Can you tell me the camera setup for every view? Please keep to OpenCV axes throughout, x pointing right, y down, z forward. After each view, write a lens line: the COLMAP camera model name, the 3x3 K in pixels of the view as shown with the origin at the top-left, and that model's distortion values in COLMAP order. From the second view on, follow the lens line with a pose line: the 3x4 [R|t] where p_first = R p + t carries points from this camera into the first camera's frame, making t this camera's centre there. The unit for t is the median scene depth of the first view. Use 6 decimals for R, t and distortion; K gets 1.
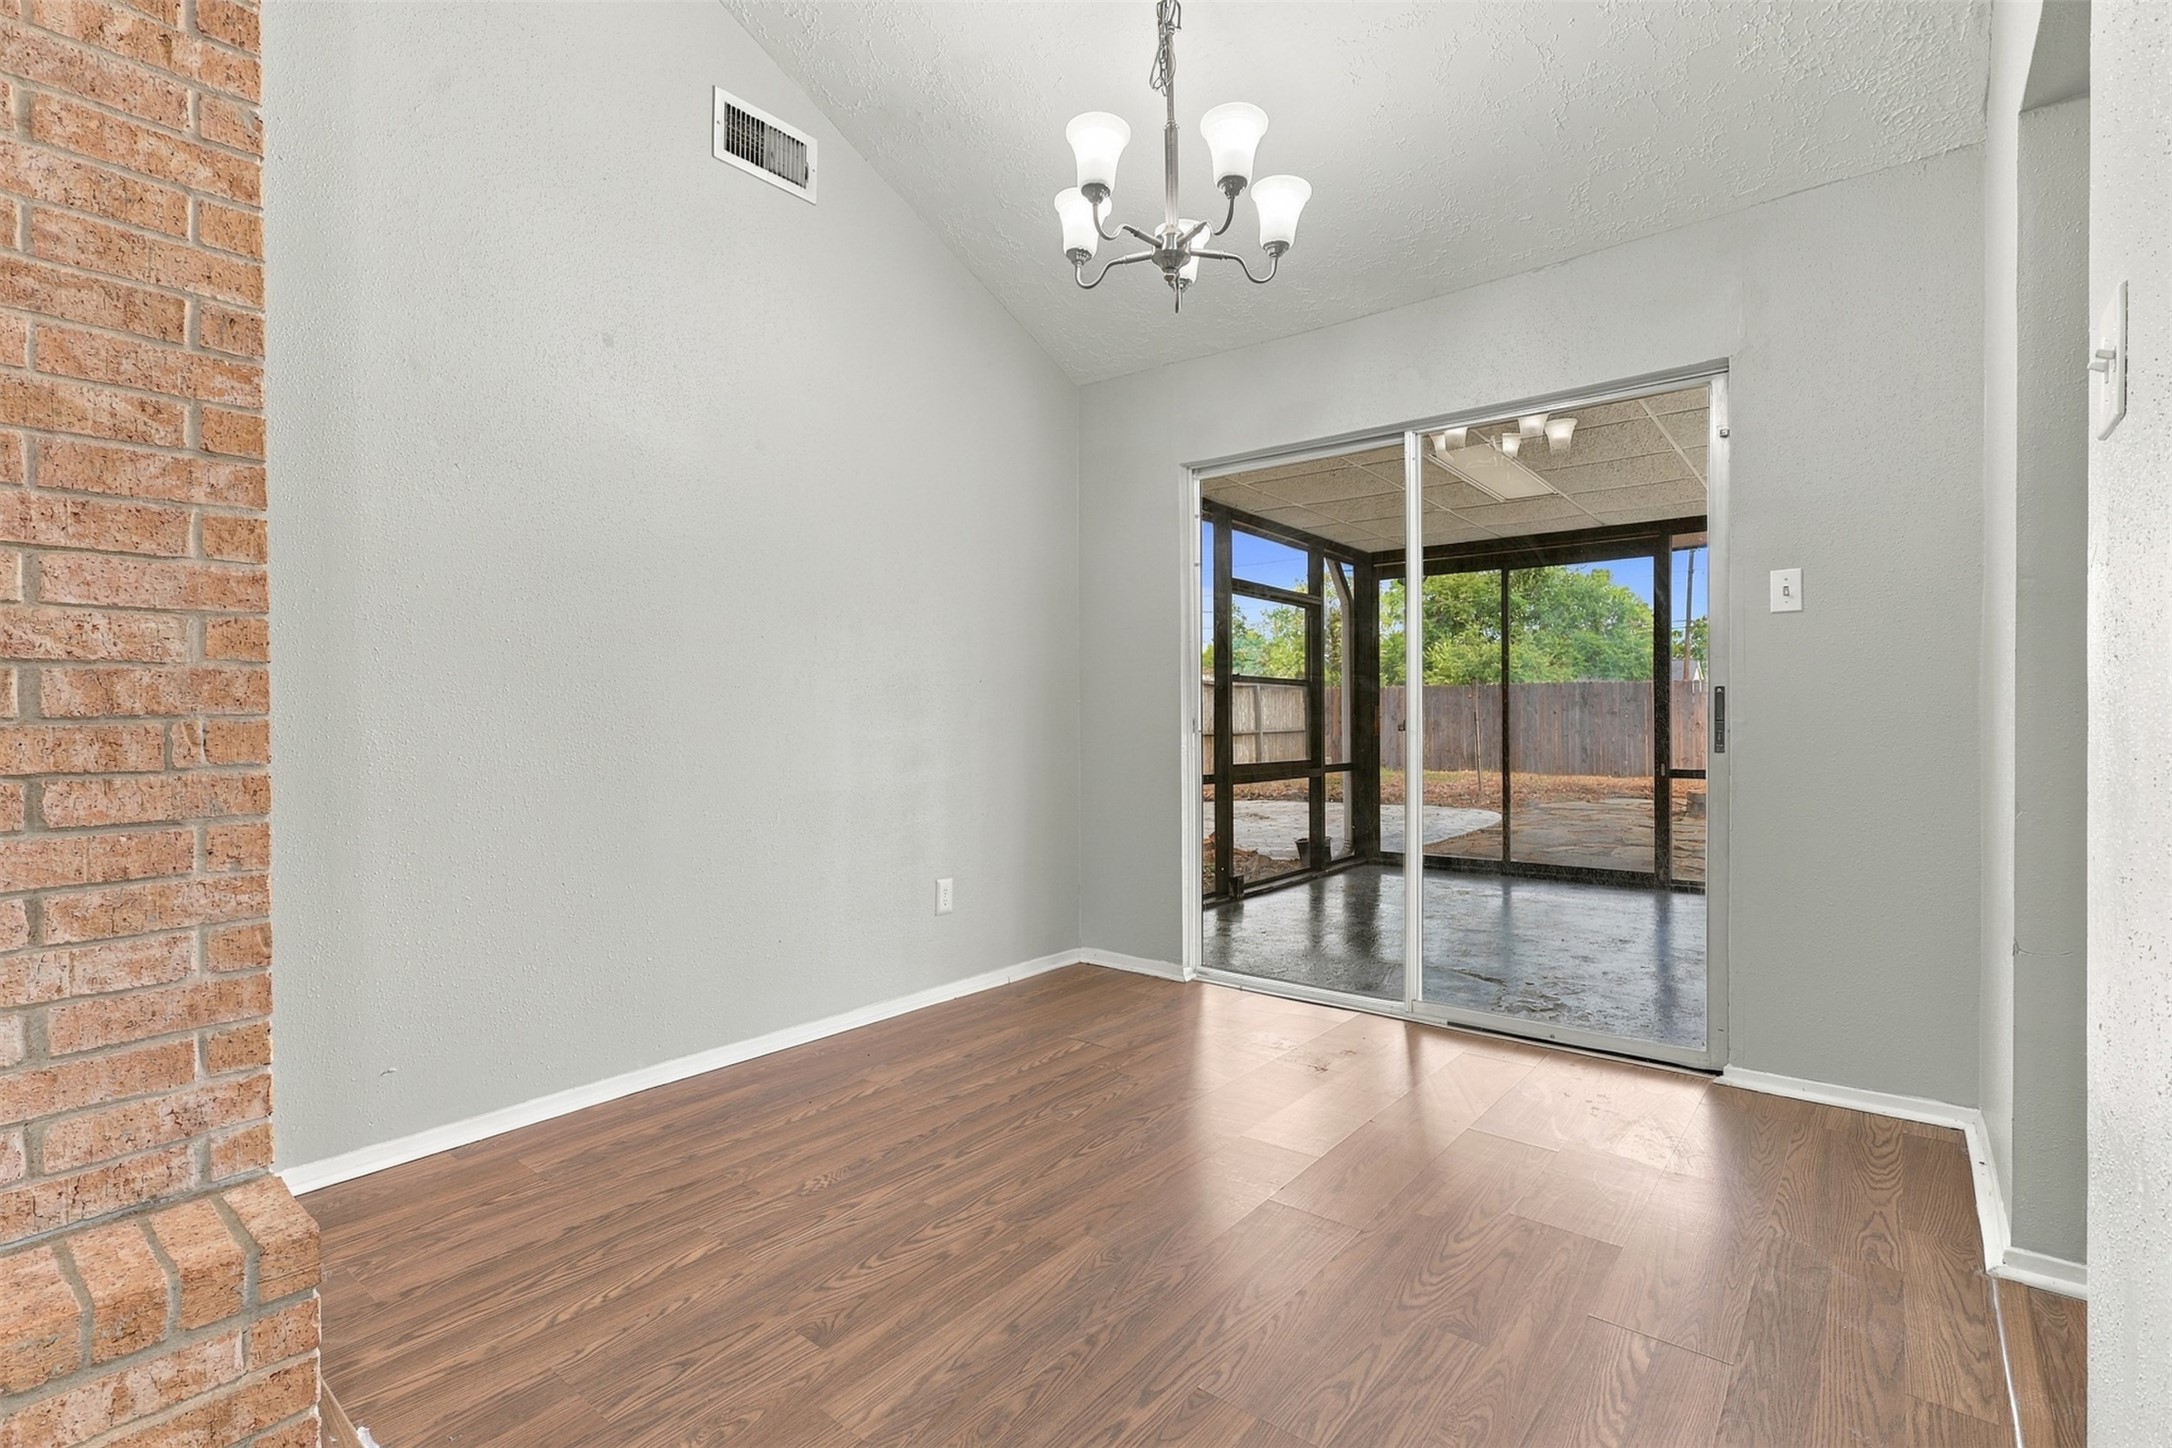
lens RADIAL K [[1002.2, 0, 1098.5], [0, 1002.2, 713.7], [0, 0, 1]] dist [-0.003541, 0.003191]
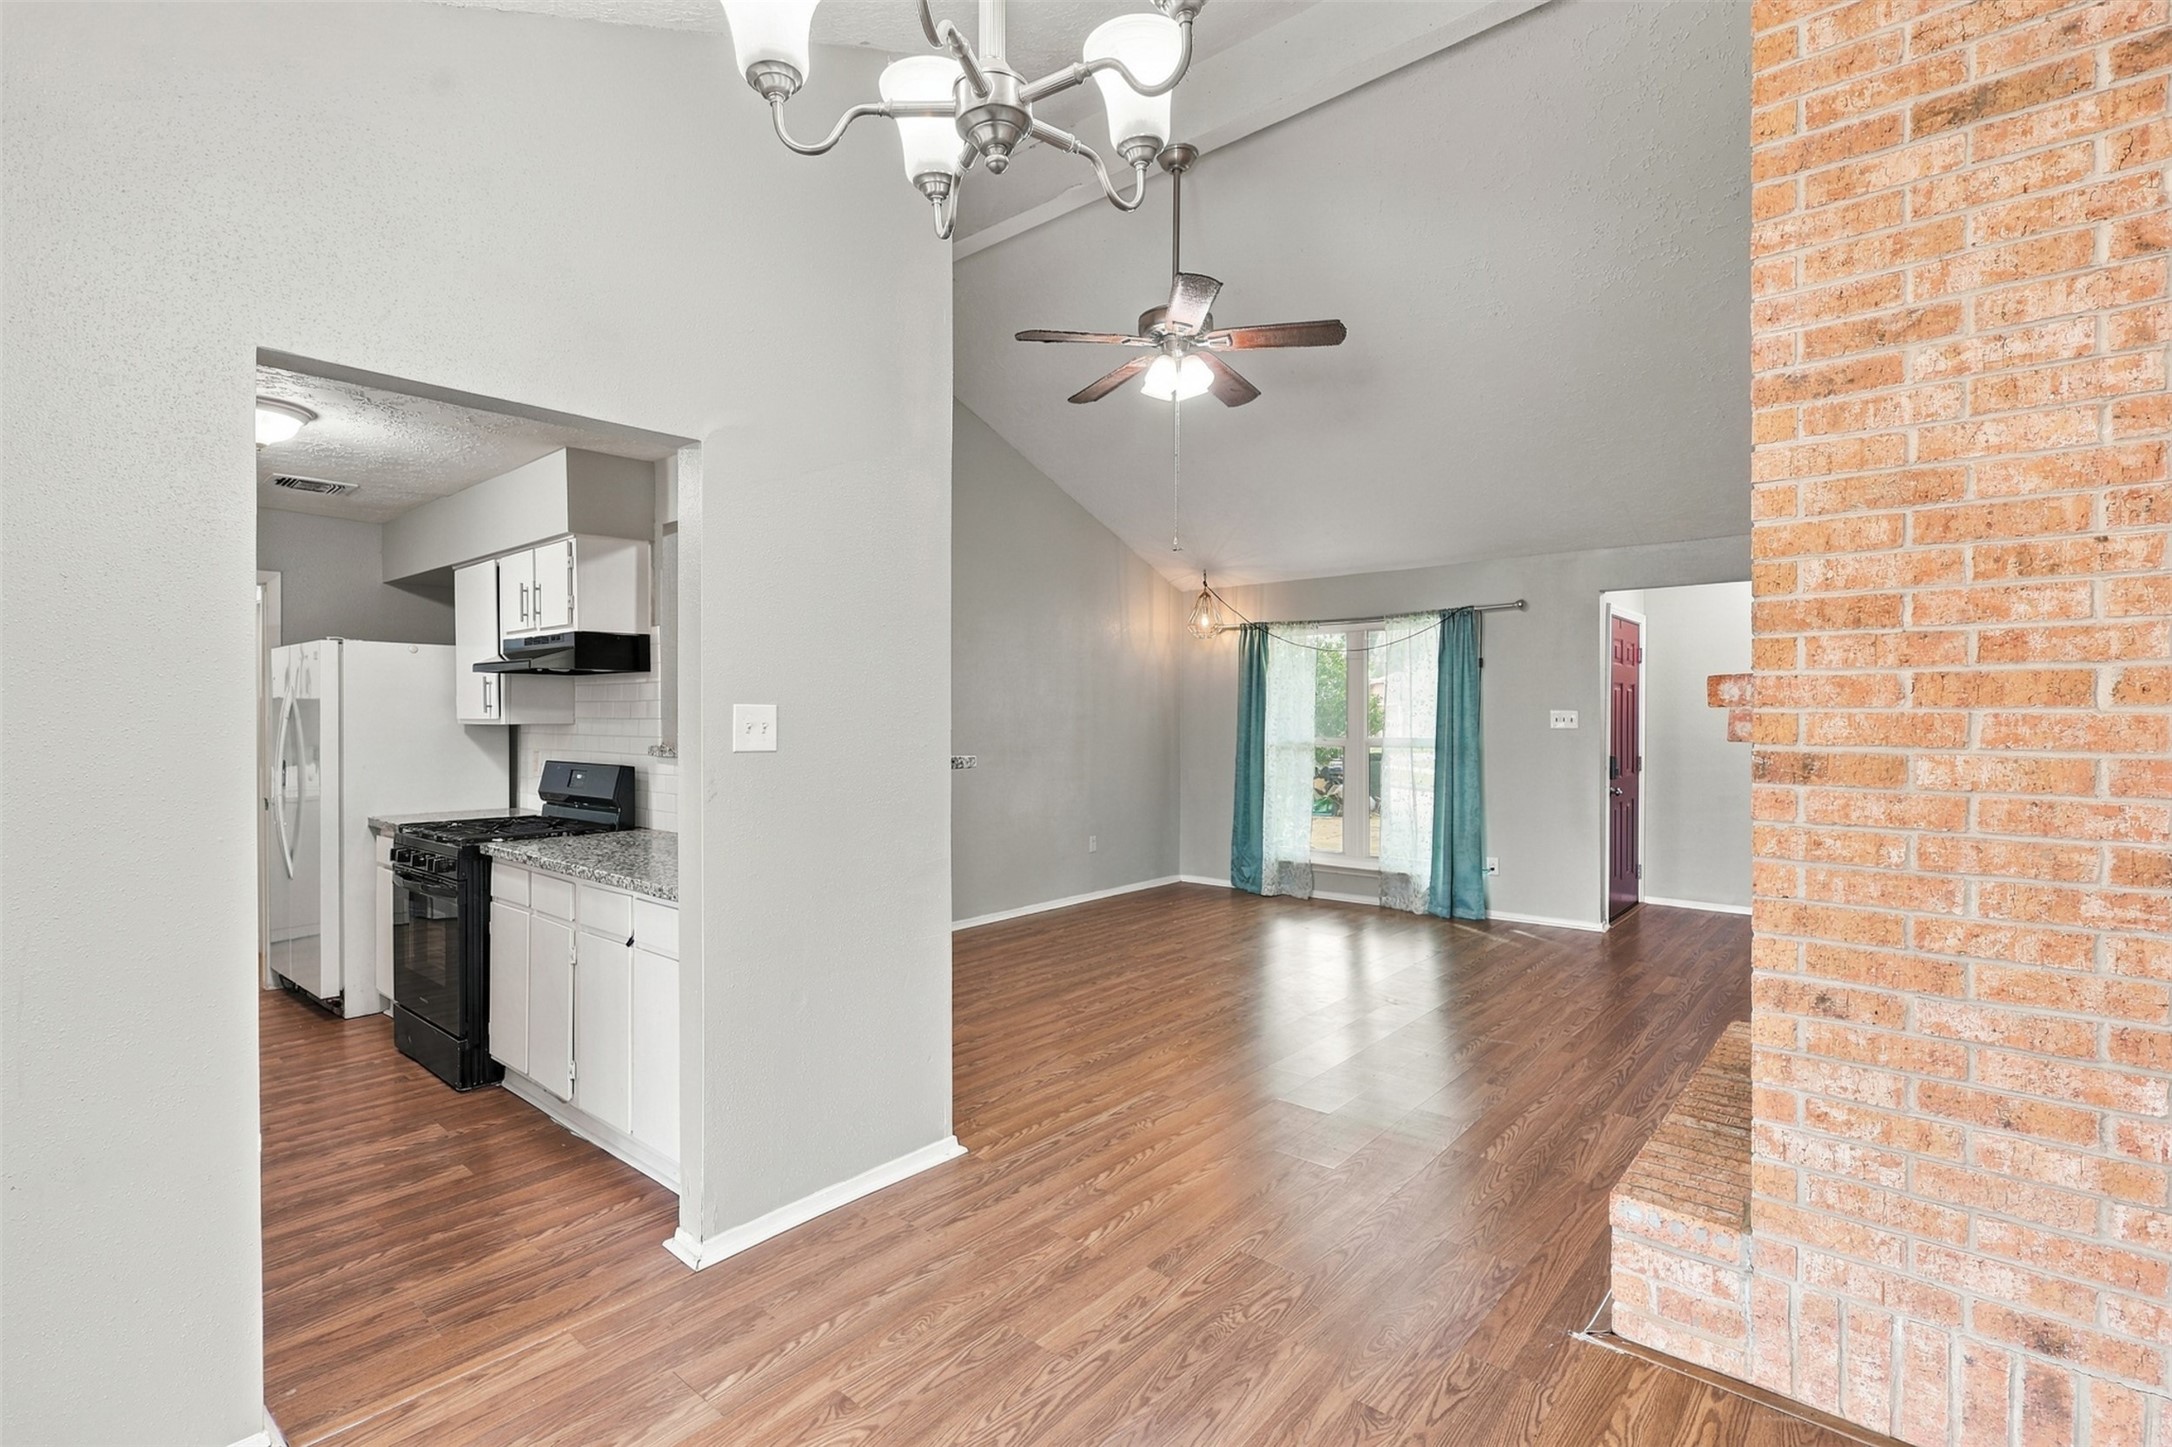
lens RADIAL K [[1002.2, 0, 1085.6], [0, 1002.2, 724.9], [0, 0, 1]] dist [-0.003541, 0.003191]
pose [[-0.999077, 0.004787, 0.042695, 0.004500], [0.005193, 0.999942, 0.009416, -0.111380], [-0.042648, 0.009629, -0.999044, 1.076666]]
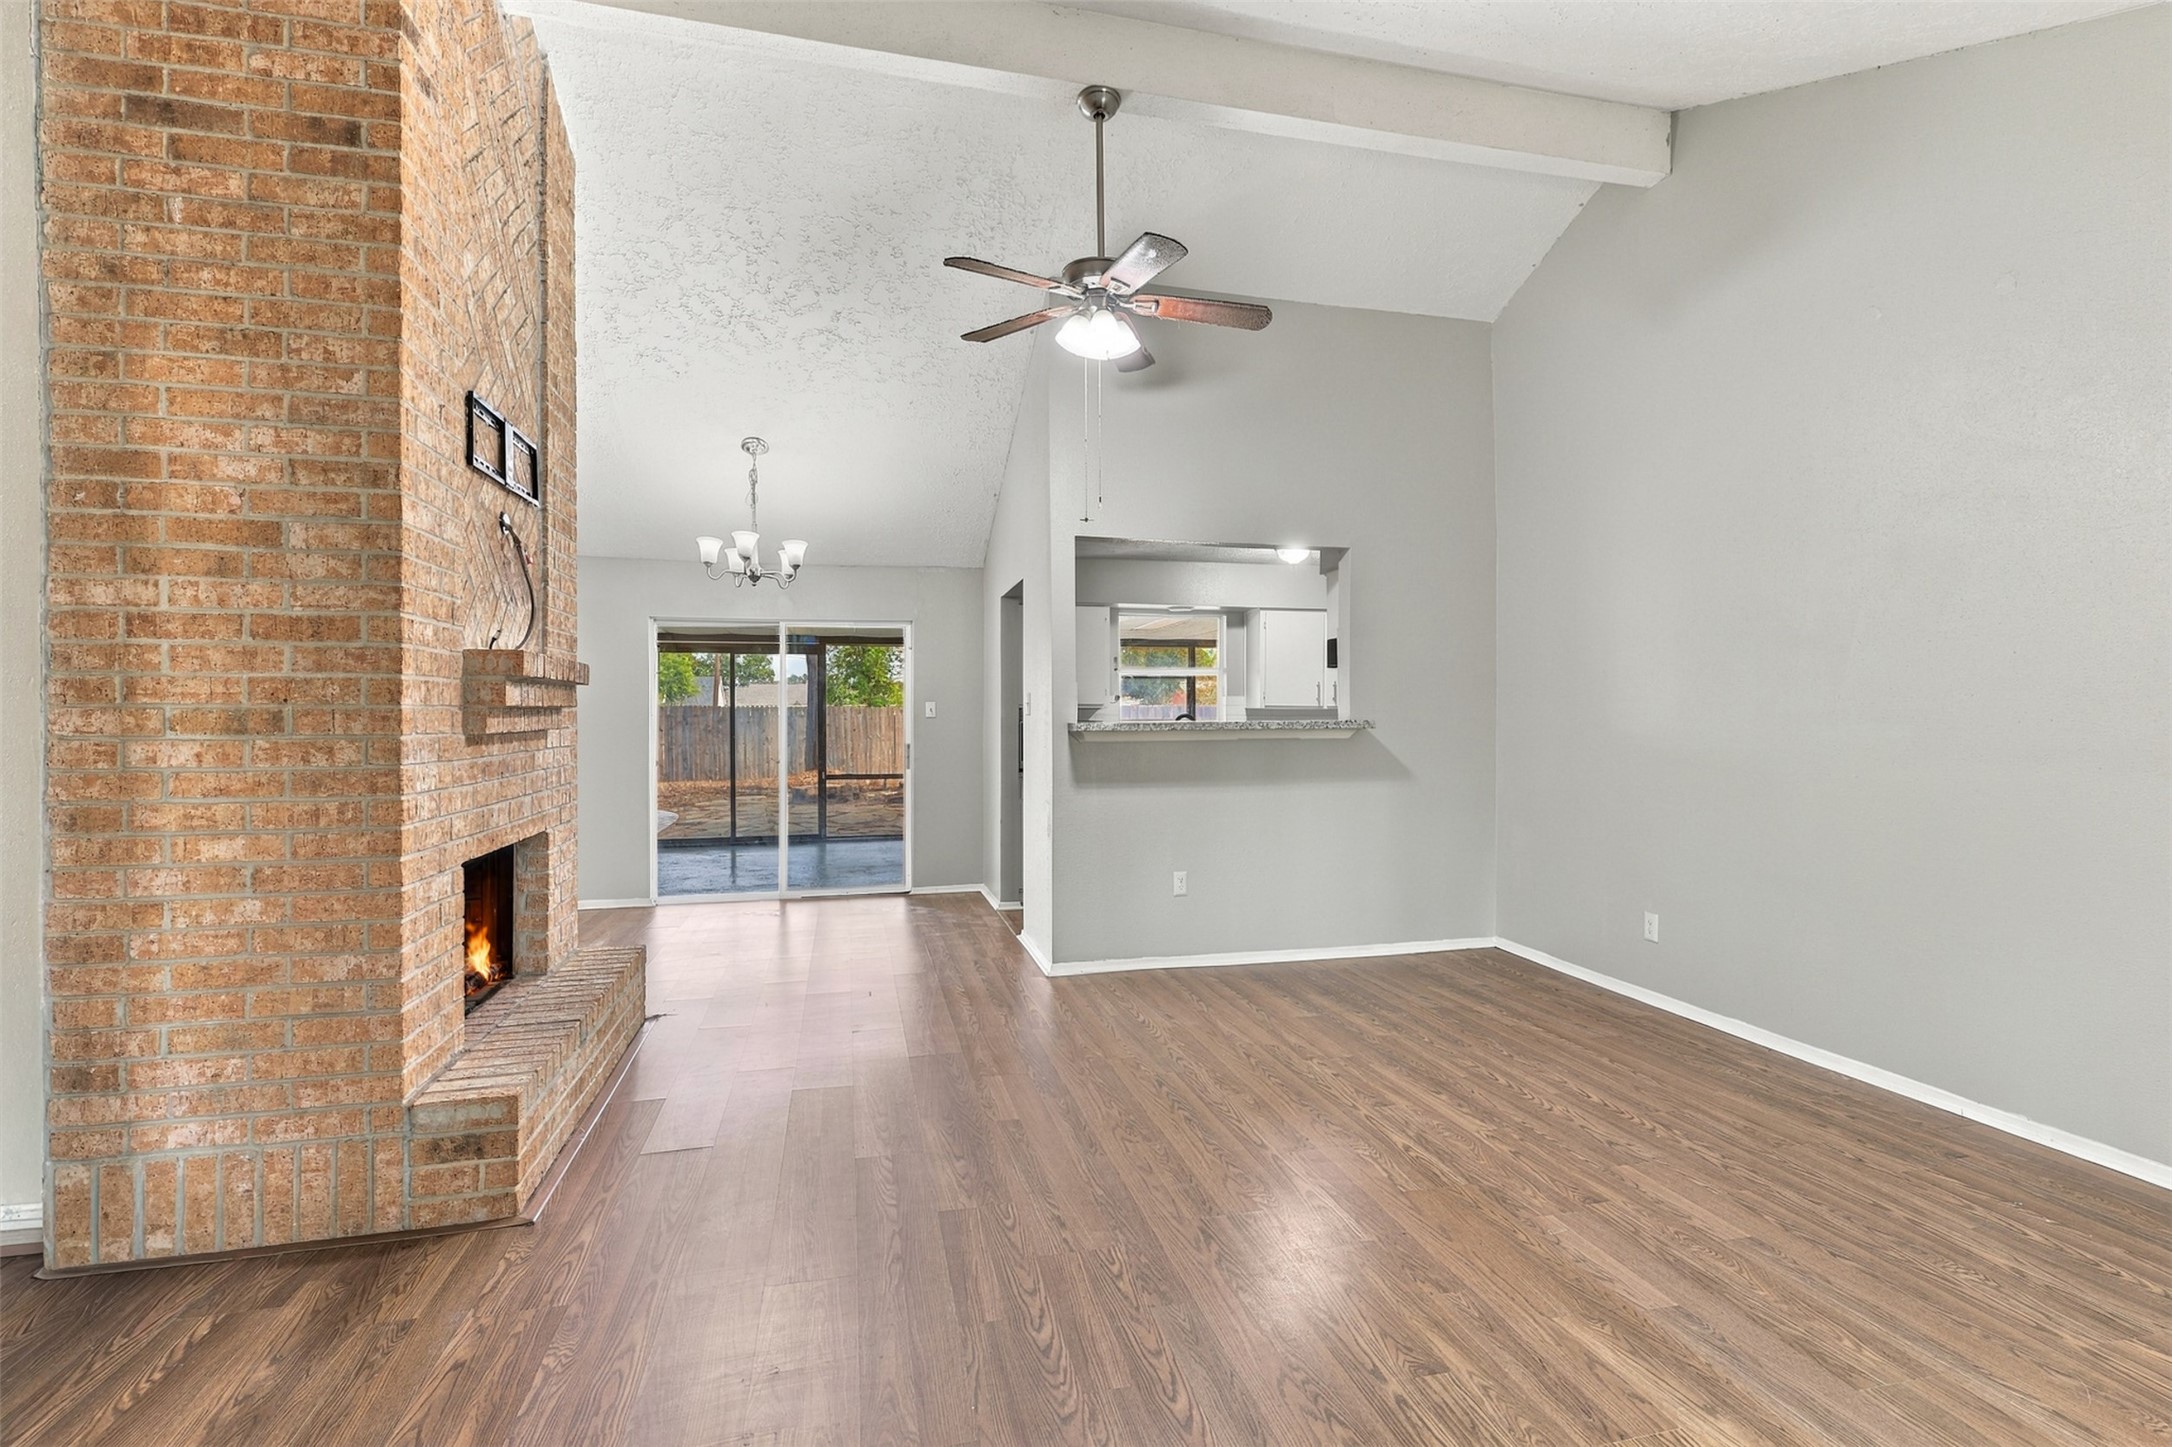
lens RADIAL K [[1002.2, 0, 1086.2], [0, 1002.2, 717.8], [0, 0, 1]] dist [-0.003541, 0.003191]
pose [[0.617813, 0.001908, 0.786322, -0.968329], [-0.001096, 0.999998, -0.001565, -0.076007], [-0.786324, 0.000105, 0.617814, -0.829844]]
